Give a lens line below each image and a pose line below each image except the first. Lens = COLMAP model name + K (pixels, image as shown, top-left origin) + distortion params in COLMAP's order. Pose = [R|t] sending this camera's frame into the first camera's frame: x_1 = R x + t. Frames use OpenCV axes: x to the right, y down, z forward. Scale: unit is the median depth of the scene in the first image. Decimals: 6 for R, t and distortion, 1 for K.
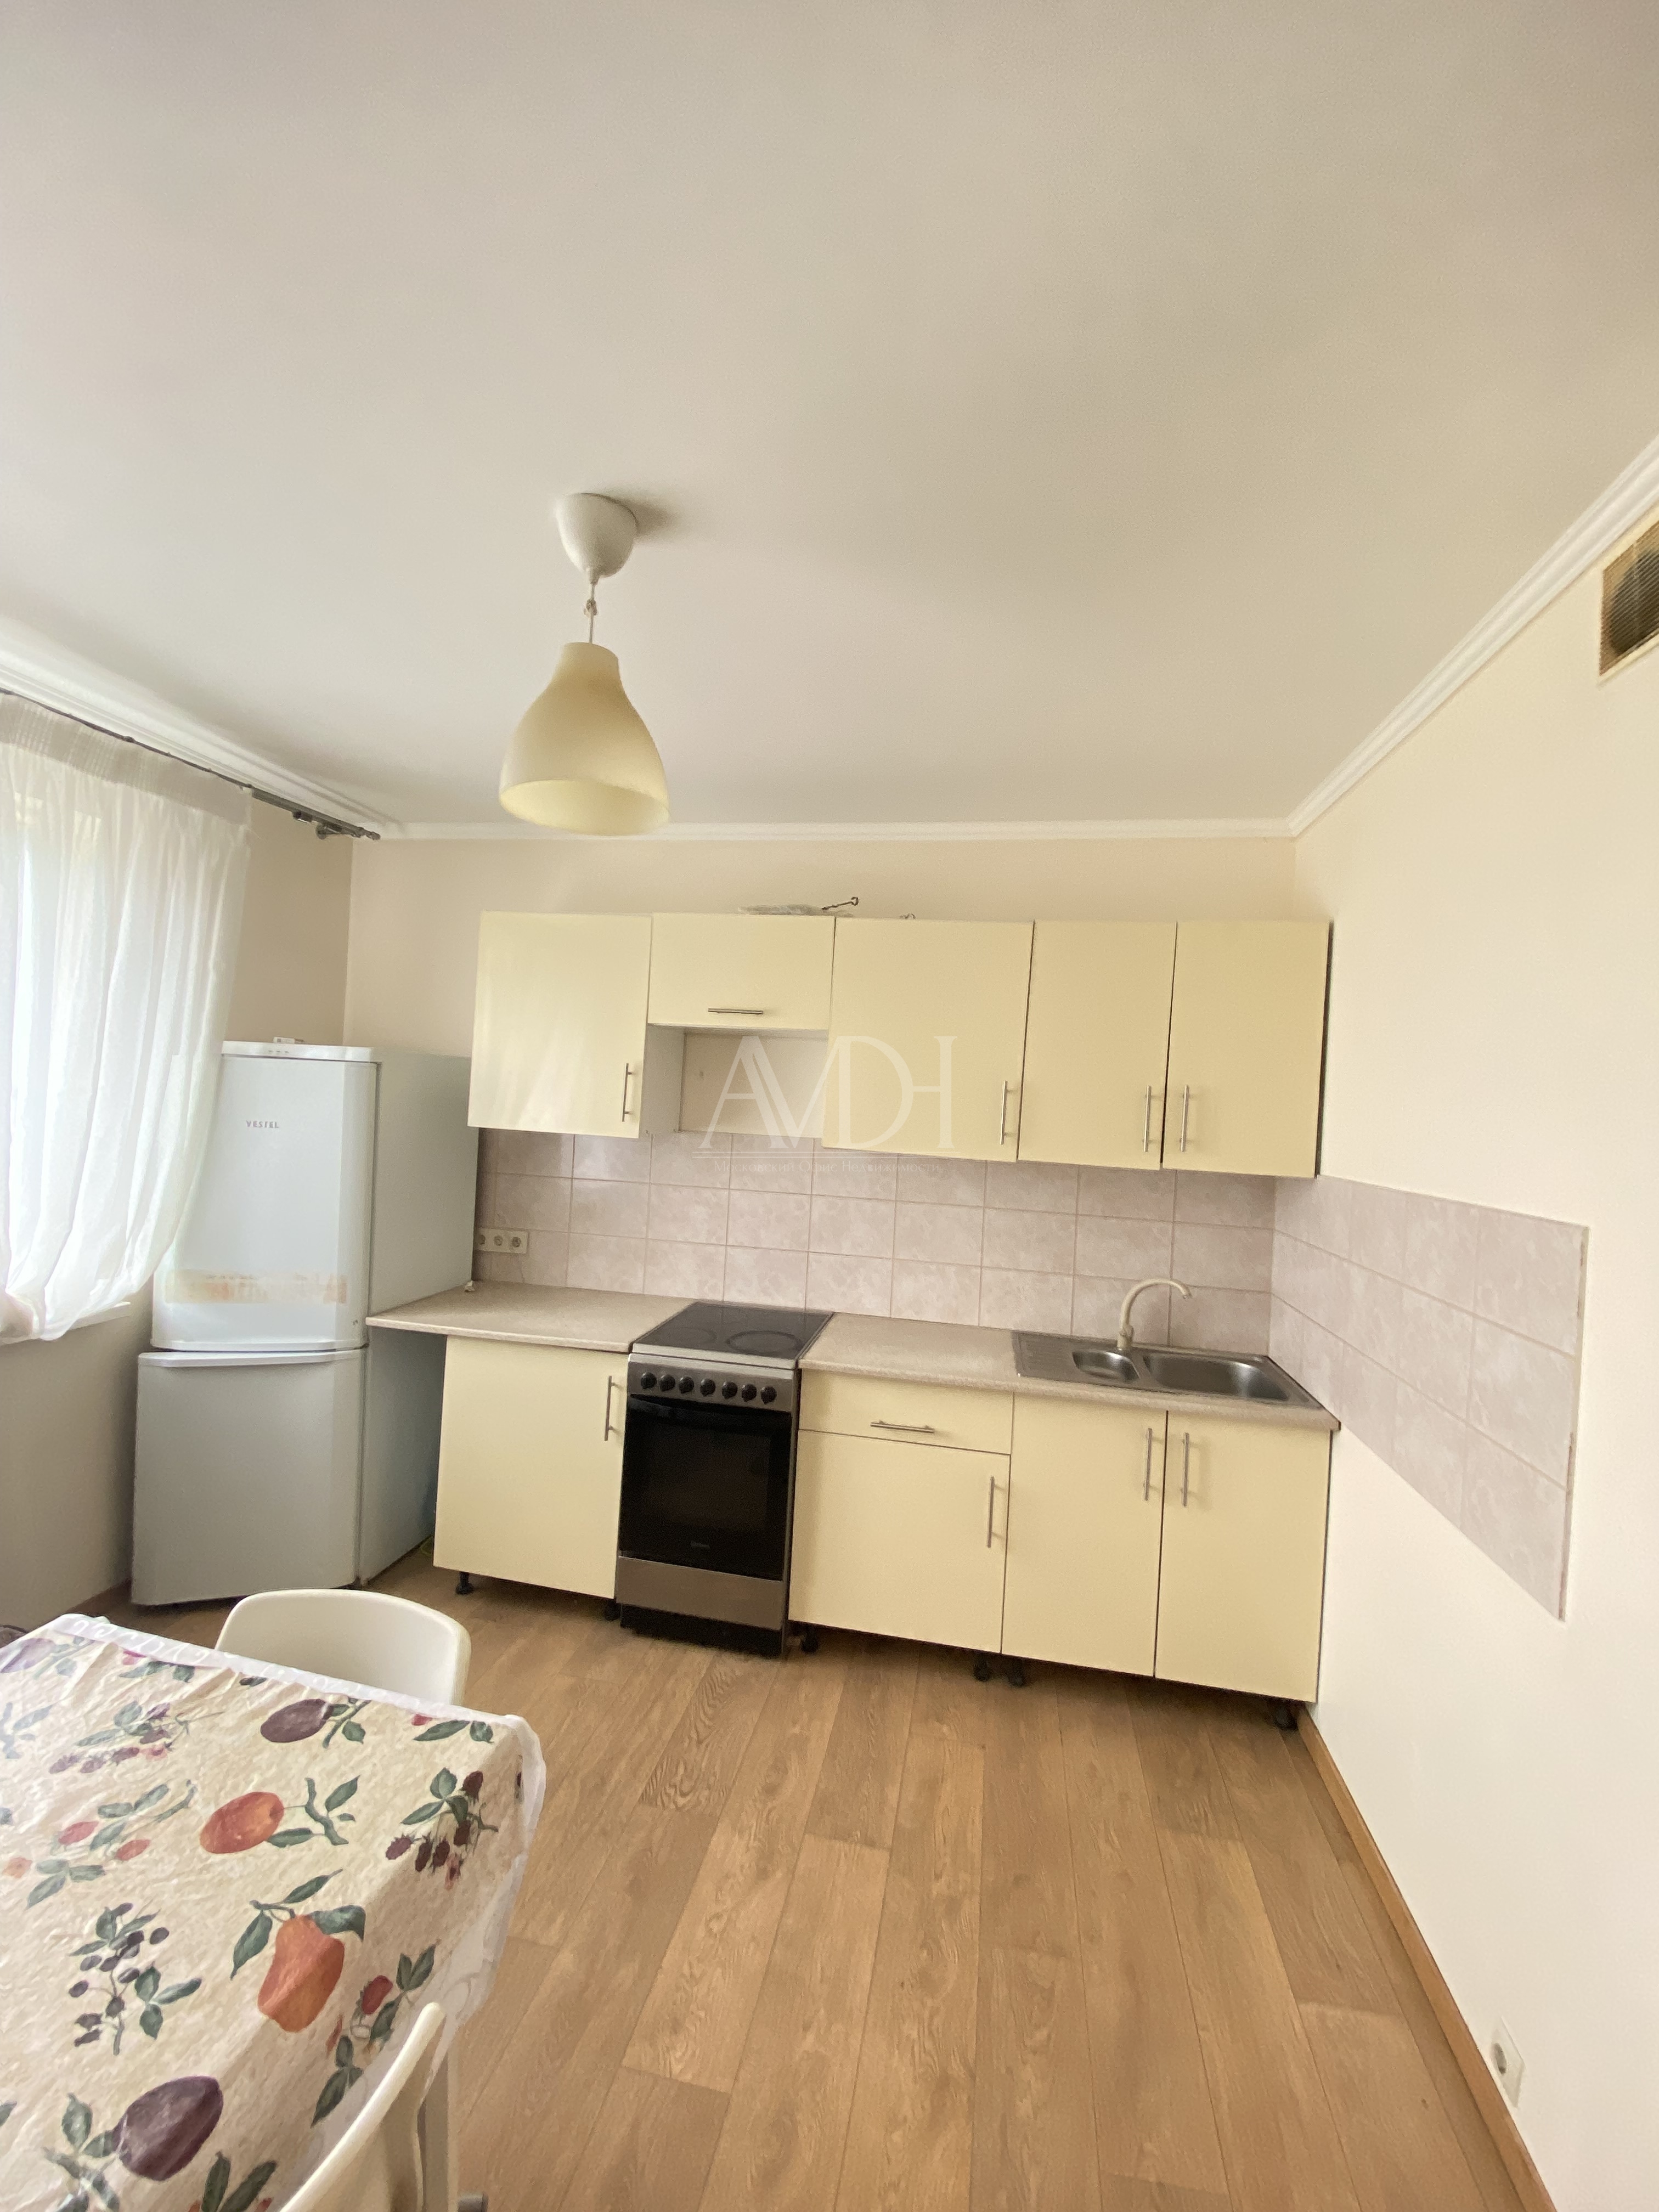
lens RADIAL K [[894.8, 0, 835.6], [0, 894.8, 1104.3], [0, 0, 1]] dist [0.041403, -0.028938]
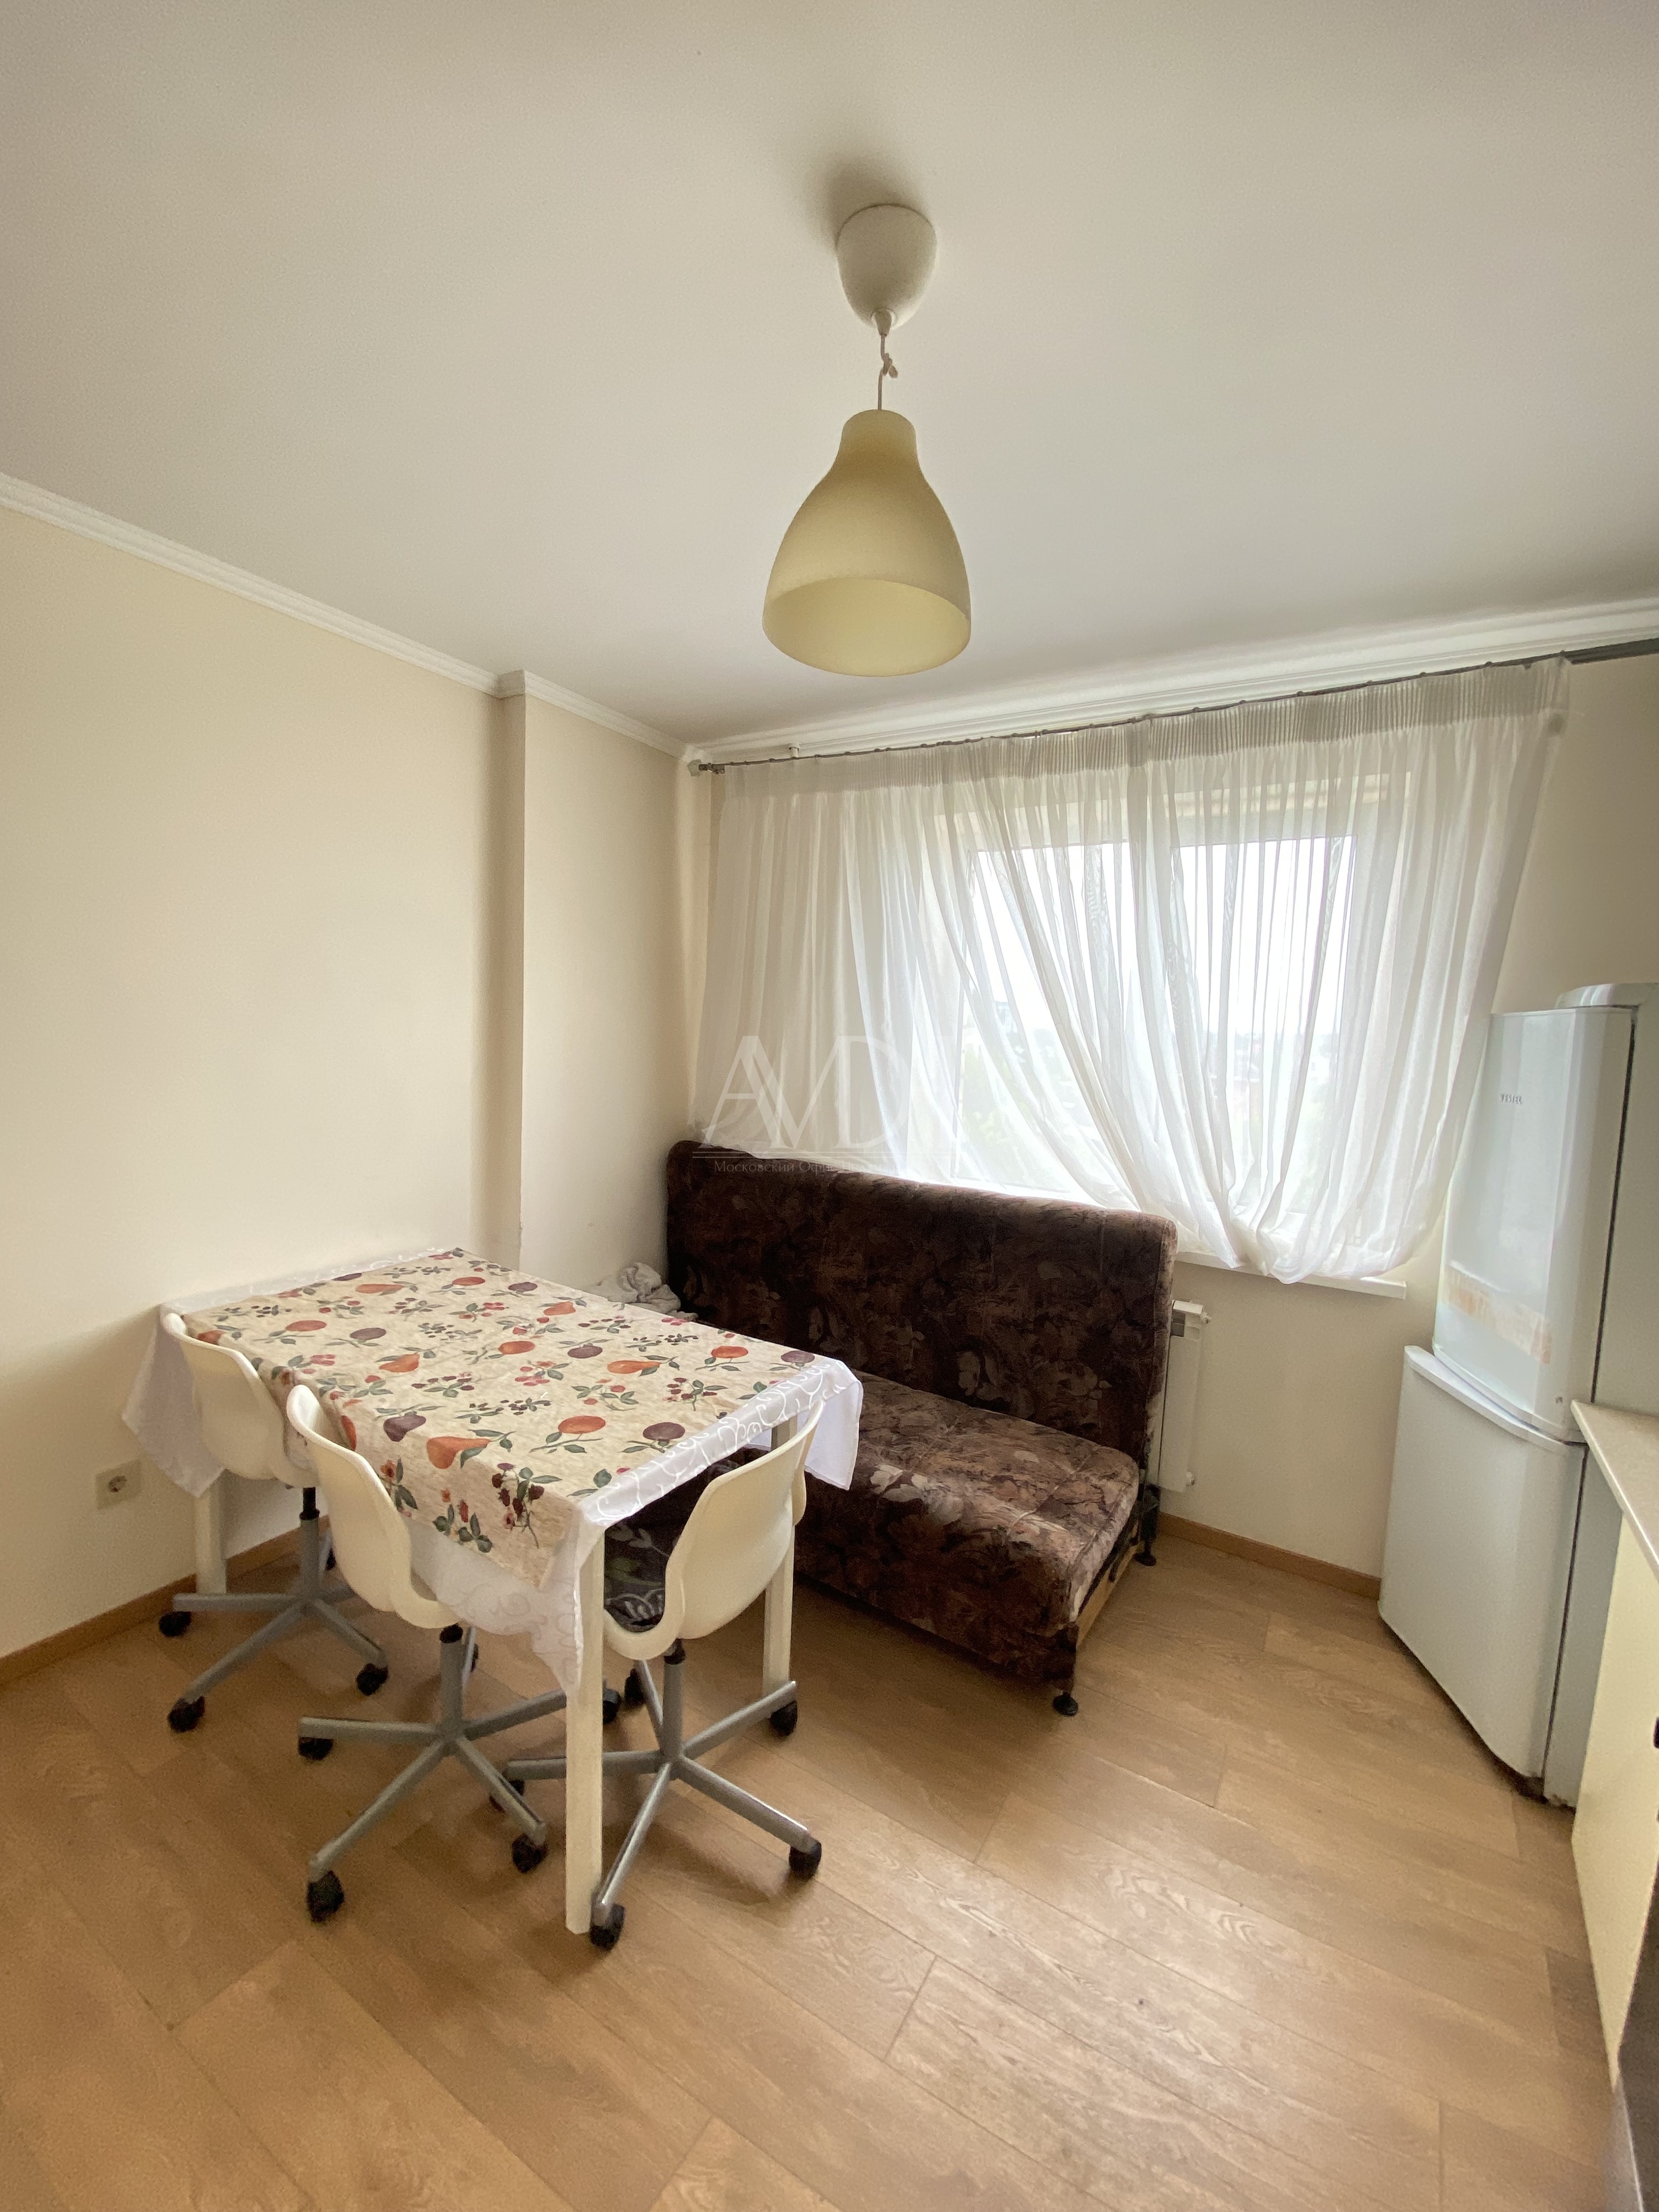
lens RADIAL K [[894.8, 0, 835.6], [0, 894.8, 1104.3], [0, 0, 1]] dist [0.041403, -0.028938]
pose [[-0.346476, 0.016216, -0.937919, 0.293688], [-0.067042, 0.996866, 0.042001, 0.034035], [0.935660, 0.077432, -0.344303, 0.764767]]
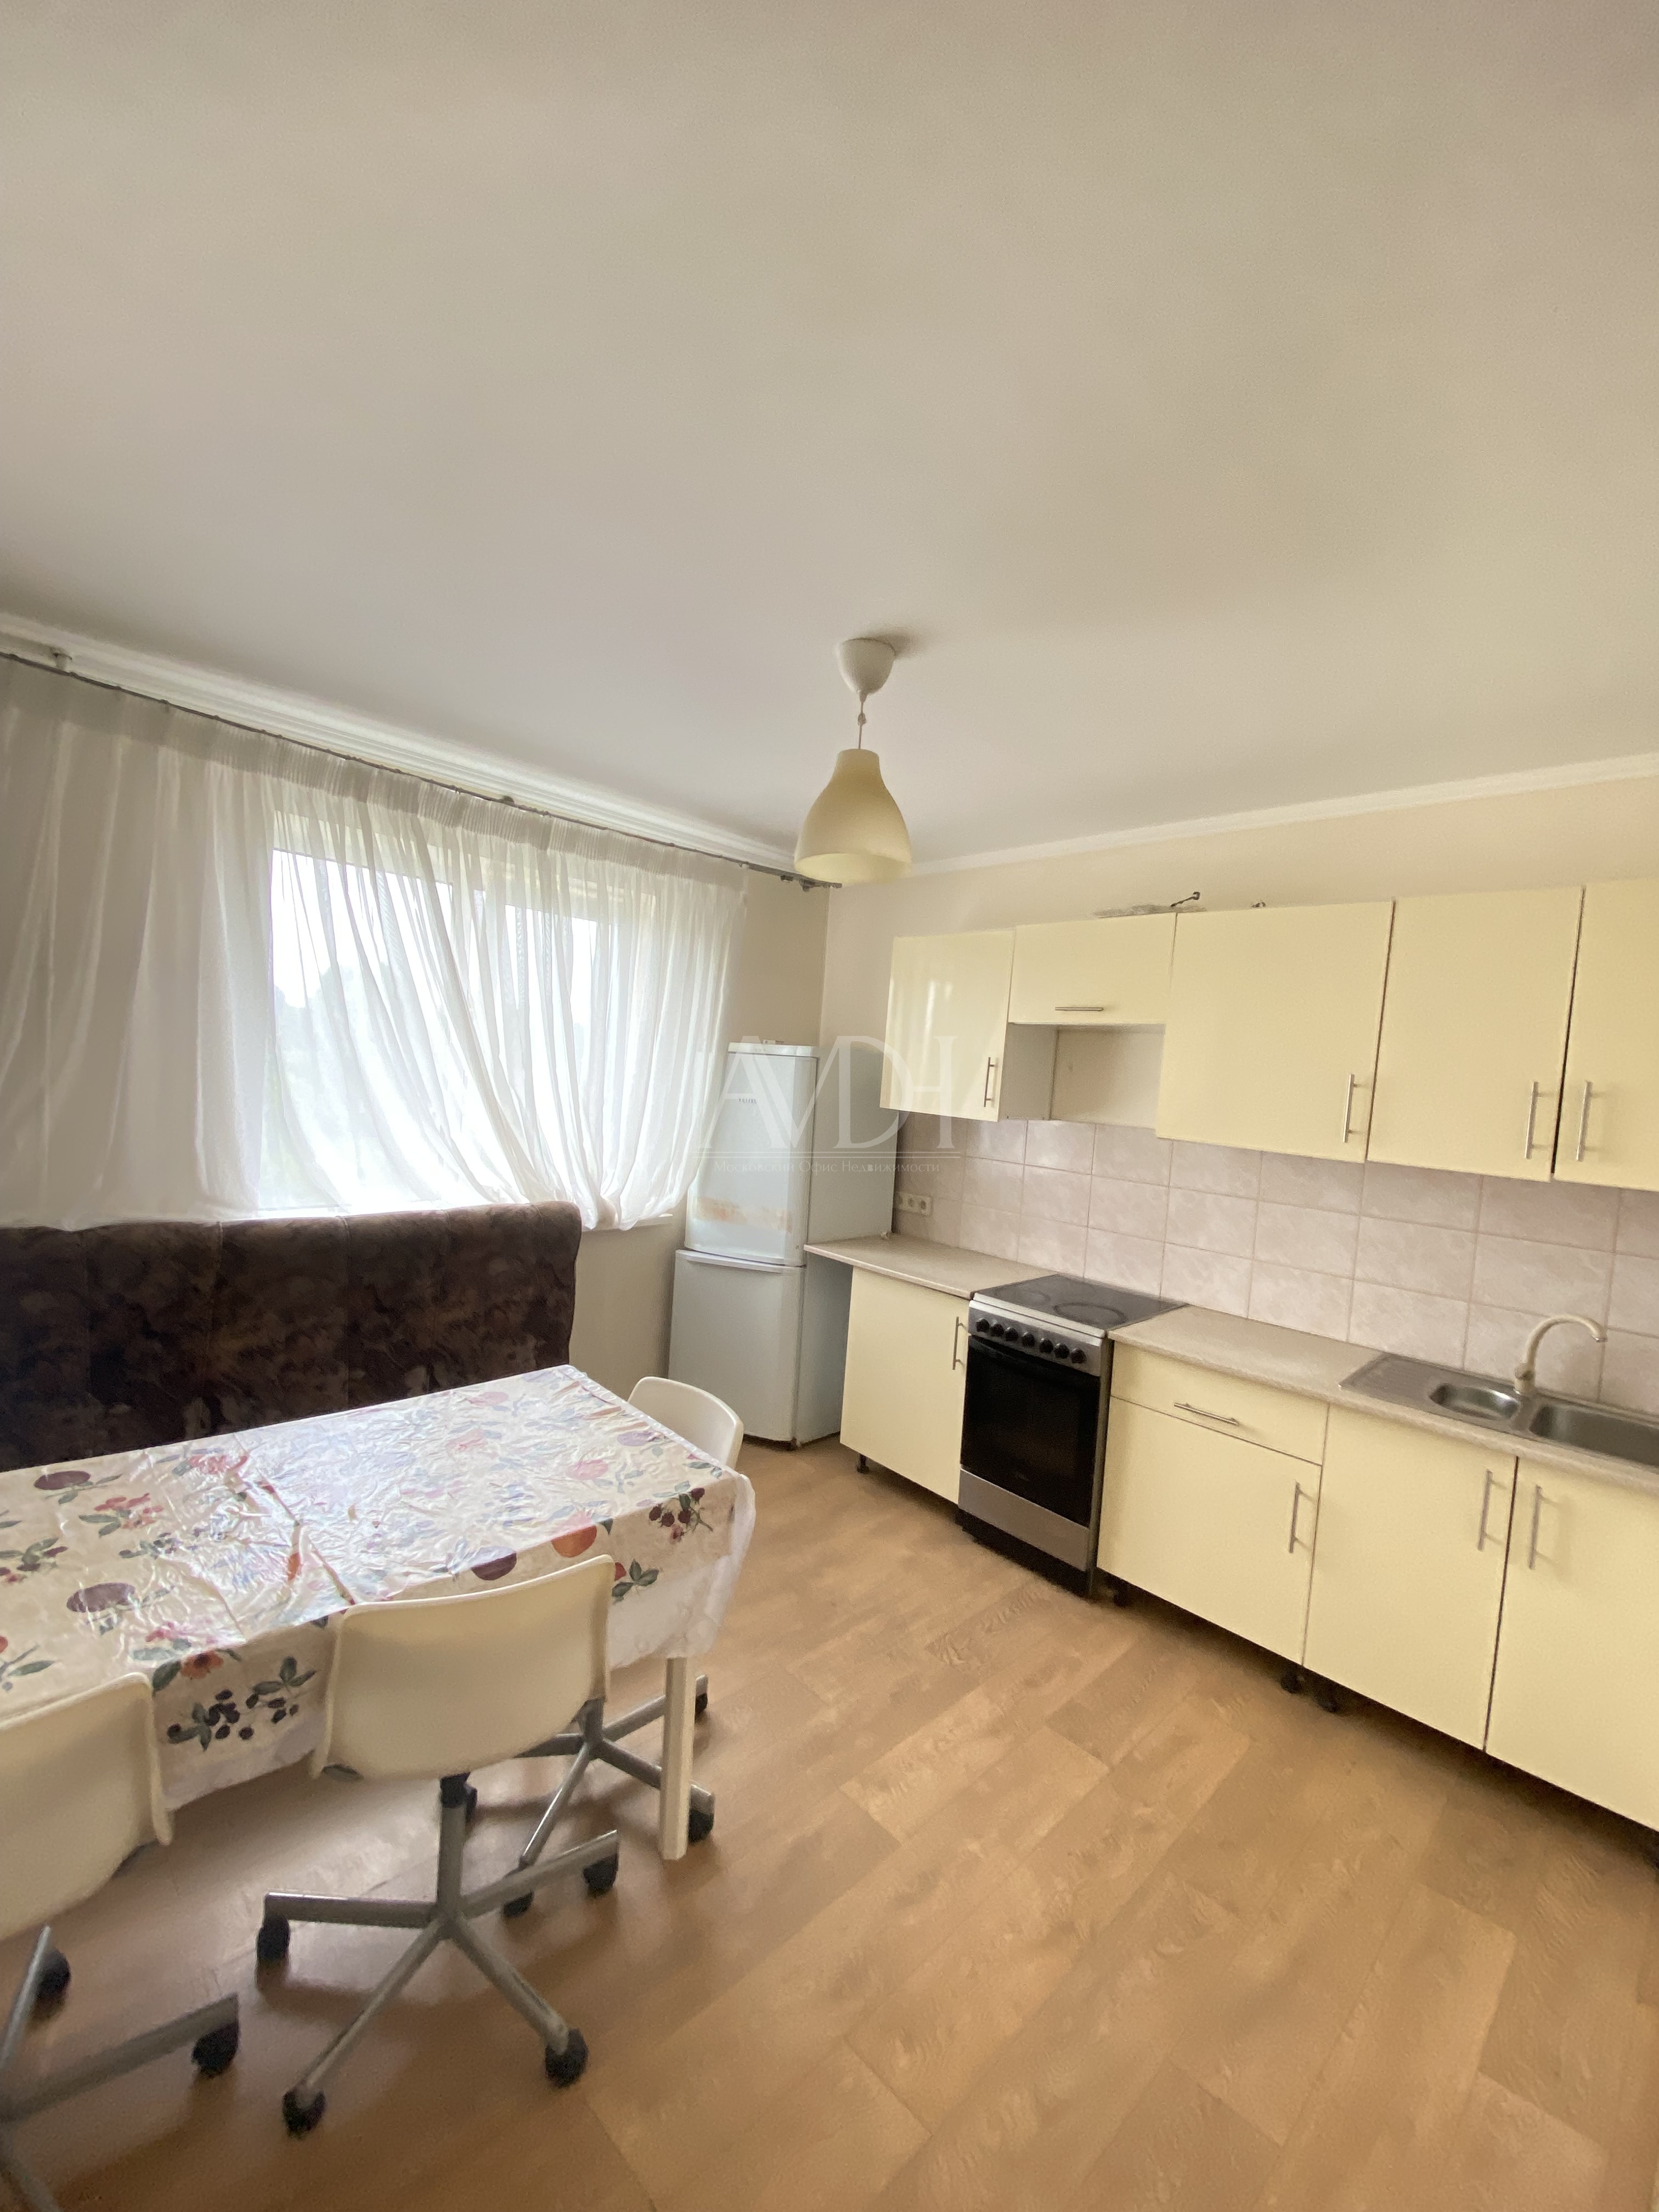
lens RADIAL K [[894.8, 0, 835.6], [0, 894.8, 1104.3], [0, 0, 1]] dist [0.041403, -0.028938]
pose [[0.822489, 0.027932, -0.568095, 0.291402], [-0.028972, 0.999554, 0.007201, 0.014132], [0.568043, 0.010536, 0.822931, -0.080676]]
